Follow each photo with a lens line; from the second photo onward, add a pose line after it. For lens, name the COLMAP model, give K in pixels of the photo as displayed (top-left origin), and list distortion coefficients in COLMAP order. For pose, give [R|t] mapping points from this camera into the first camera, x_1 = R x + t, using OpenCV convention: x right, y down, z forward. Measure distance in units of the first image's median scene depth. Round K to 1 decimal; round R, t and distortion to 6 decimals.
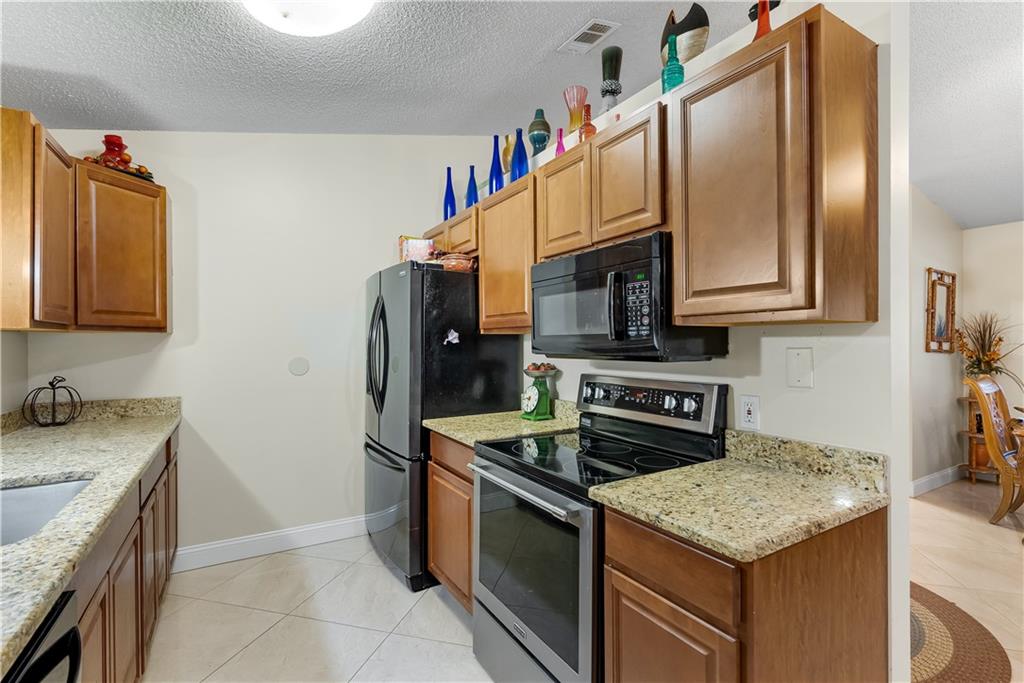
lens RADIAL K [[468.7, 0, 513.1], [0, 468.7, 342.7], [0, 0, 1]] dist [-0.000183, -0.000163]
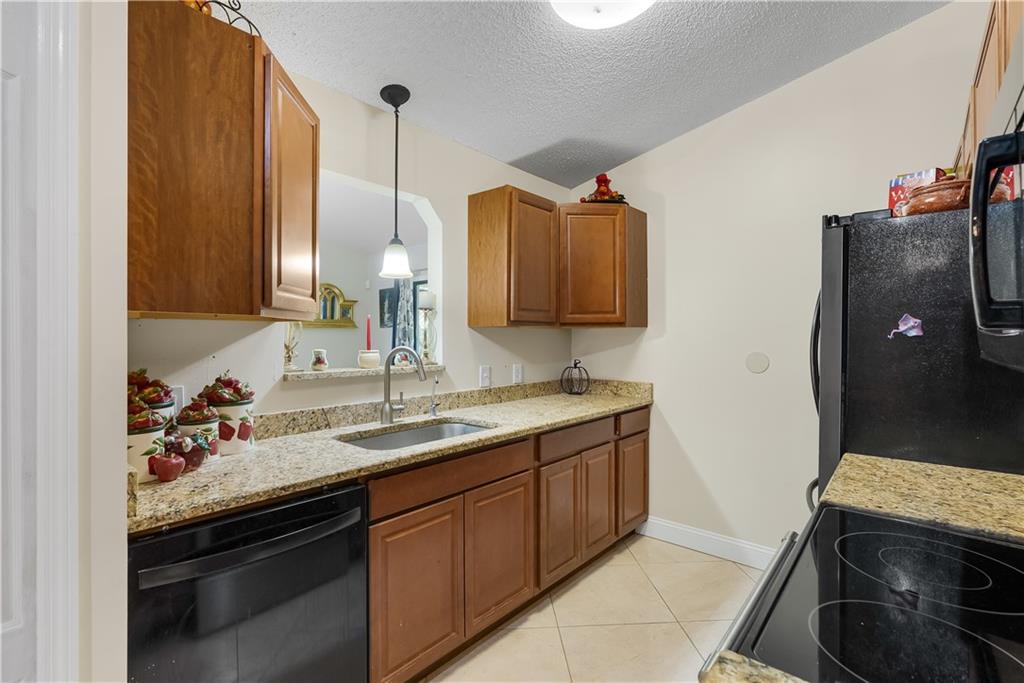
lens RADIAL K [[468.7, 0, 513.2], [0, 468.7, 339.2], [0, 0, 1]] dist [-0.000183, -0.000163]
pose [[0.319672, 0.006336, -0.947507, 0.278422], [-0.002558, 0.999980, 0.005824, 0.002397], [0.947525, 0.000561, 0.319682, 0.338142]]
